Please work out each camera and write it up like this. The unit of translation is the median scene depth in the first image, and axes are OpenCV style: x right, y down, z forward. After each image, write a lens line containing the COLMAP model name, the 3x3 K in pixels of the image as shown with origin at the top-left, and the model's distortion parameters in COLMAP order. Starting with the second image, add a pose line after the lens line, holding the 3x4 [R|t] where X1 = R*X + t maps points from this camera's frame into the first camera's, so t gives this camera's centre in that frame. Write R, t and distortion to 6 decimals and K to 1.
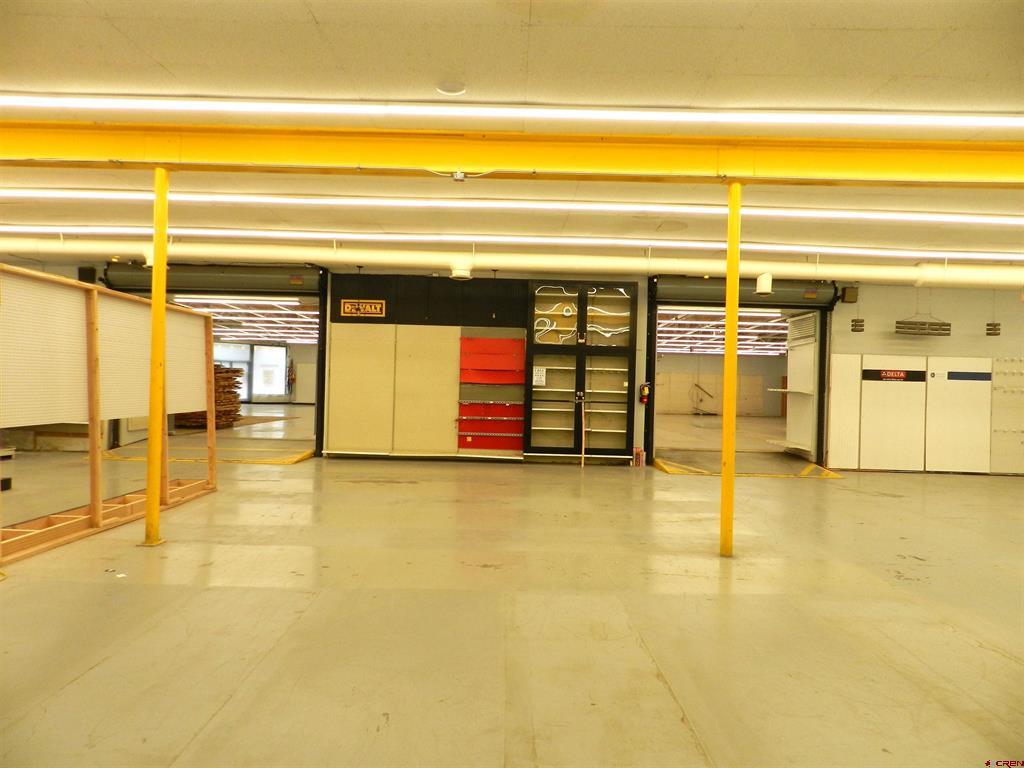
lens RADIAL K [[684.3, 0, 512.0], [0, 684.3, 384.0], [0, 0, 1]] dist [0.007041, -0.005517]
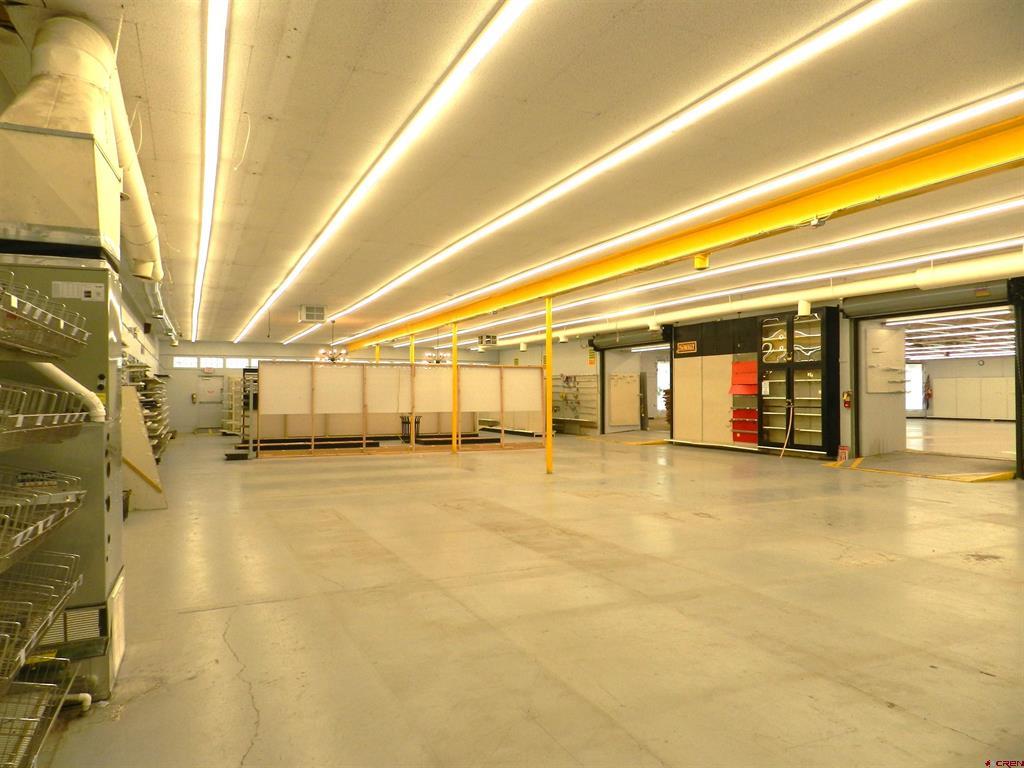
lens RADIAL K [[684.3, 0, 512.0], [0, 684.3, 384.0], [0, 0, 1]] dist [0.007041, -0.005517]
pose [[0.422751, -0.040351, -0.905347, 1.004901], [0.012949, 0.999175, -0.038486, 0.025029], [0.906153, 0.004547, 0.422925, -0.000765]]
